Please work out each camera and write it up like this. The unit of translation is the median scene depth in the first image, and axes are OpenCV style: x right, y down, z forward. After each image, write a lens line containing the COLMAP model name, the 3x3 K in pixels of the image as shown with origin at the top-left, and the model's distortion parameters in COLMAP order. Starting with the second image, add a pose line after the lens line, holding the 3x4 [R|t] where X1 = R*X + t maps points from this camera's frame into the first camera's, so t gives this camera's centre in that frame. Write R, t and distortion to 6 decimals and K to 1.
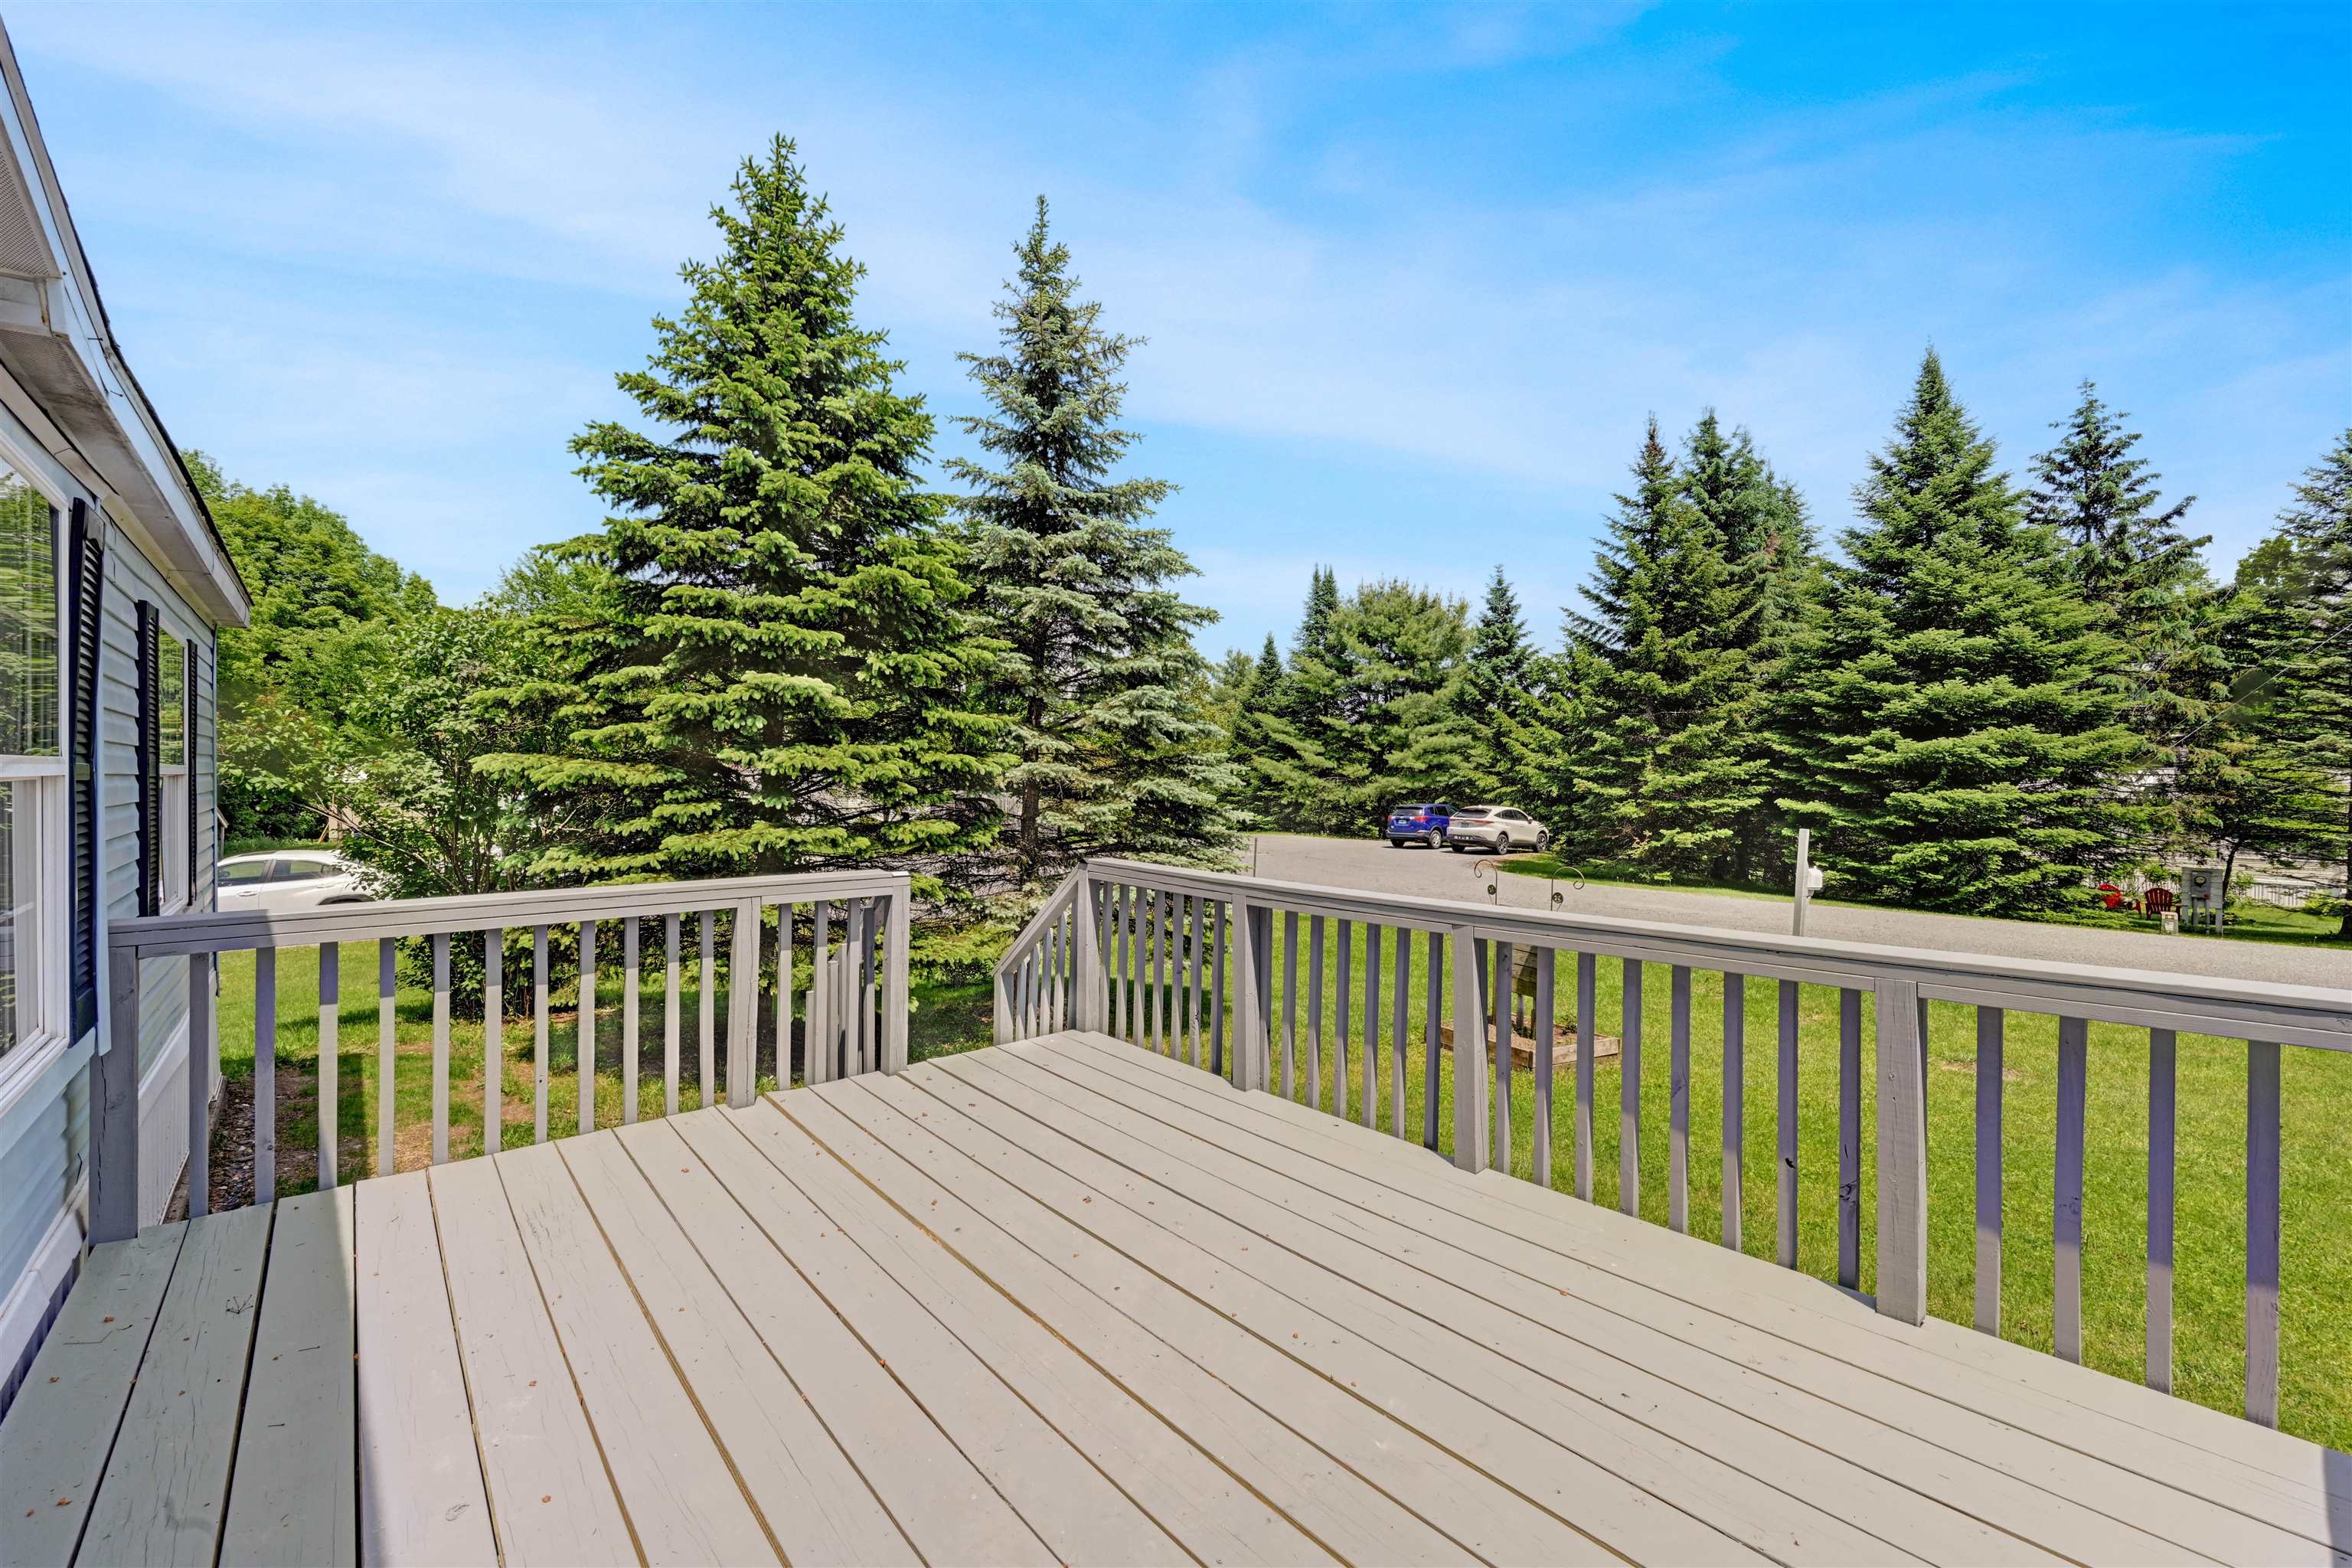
lens RADIAL K [[947.5, 0, 1168.7], [0, 947.5, 784.1], [0, 0, 1]] dist [0.001888, -0.000417]
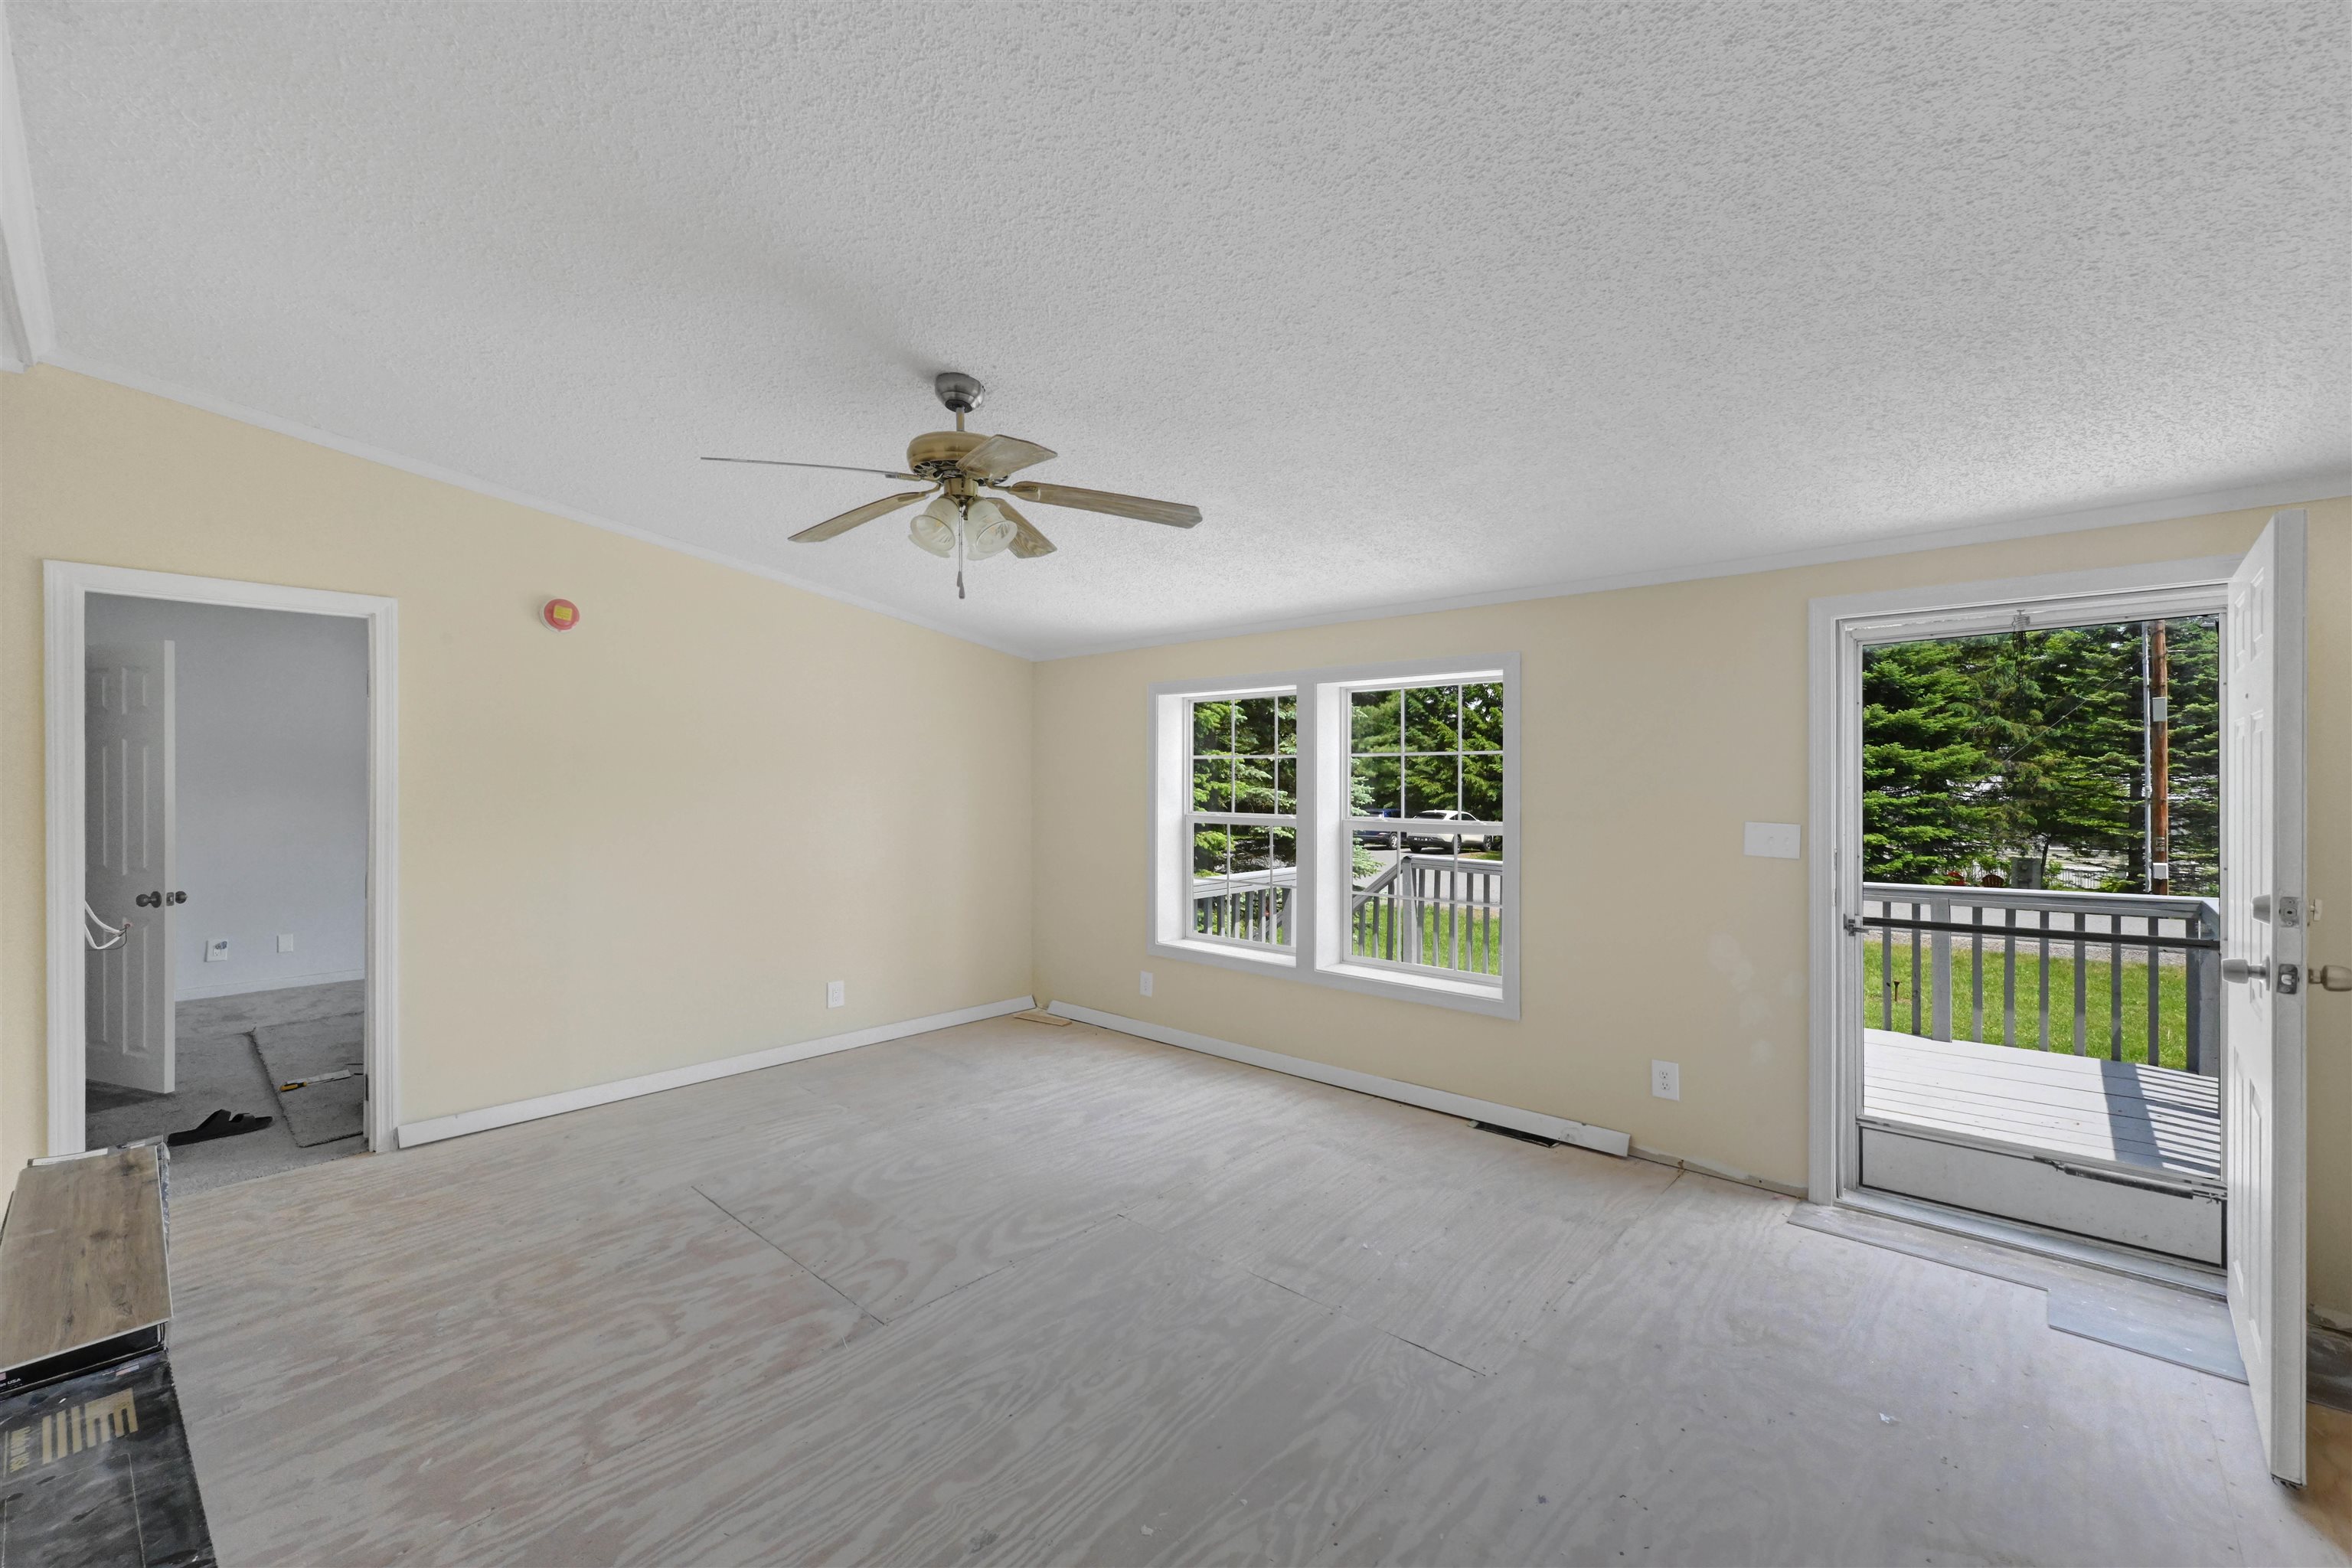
lens RADIAL K [[947.5, 0, 1172.4], [0, 947.5, 783.6], [0, 0, 1]] dist [0.001888, -0.000417]
pose [[0.994937, -0.001899, 0.100484, -0.151939], [0.002512, 0.999979, -0.005978, -0.003709], [-0.100470, 0.006200, 0.994921, -0.129439]]
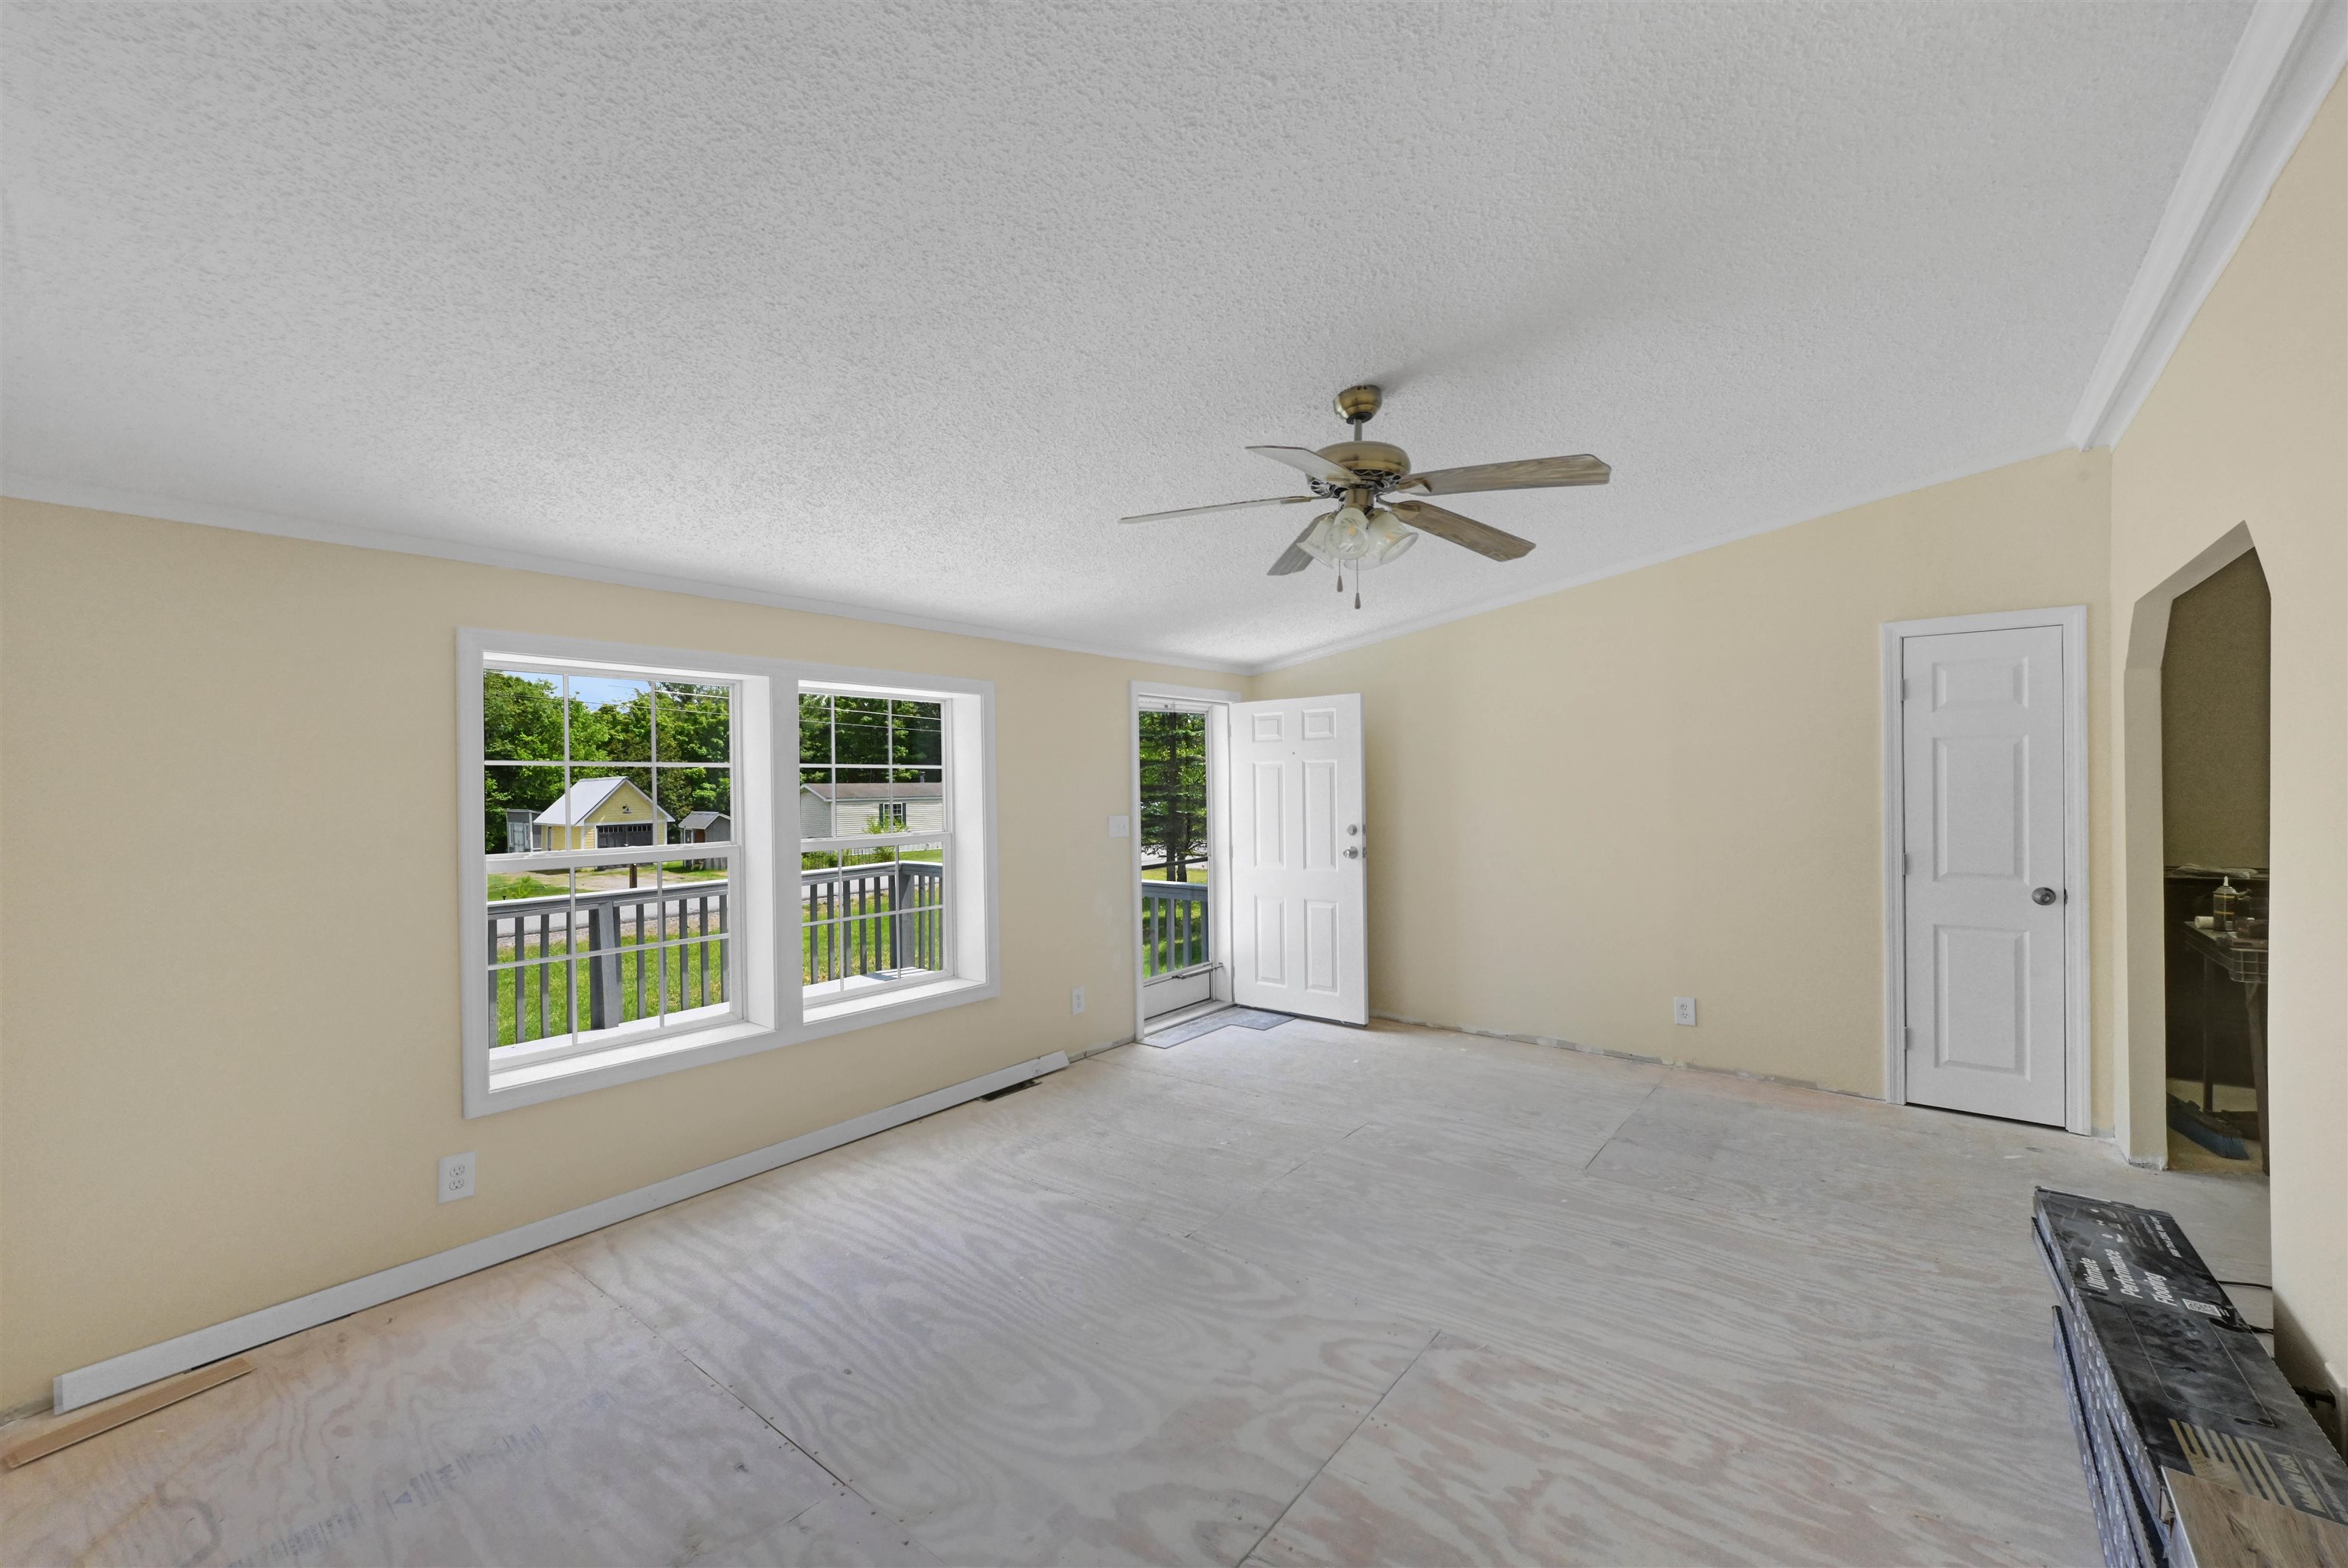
lens RADIAL K [[945.7, 0, 1167.6], [0, 945.7, 786.6], [0, 0, 1]] dist [0.001888, -0.000417]
pose [[-0.162184, 0.000447, 0.986760, -1.482877], [0.024573, 0.999692, 0.003586, -0.030821], [-0.986455, 0.024829, -0.162145, 1.568930]]
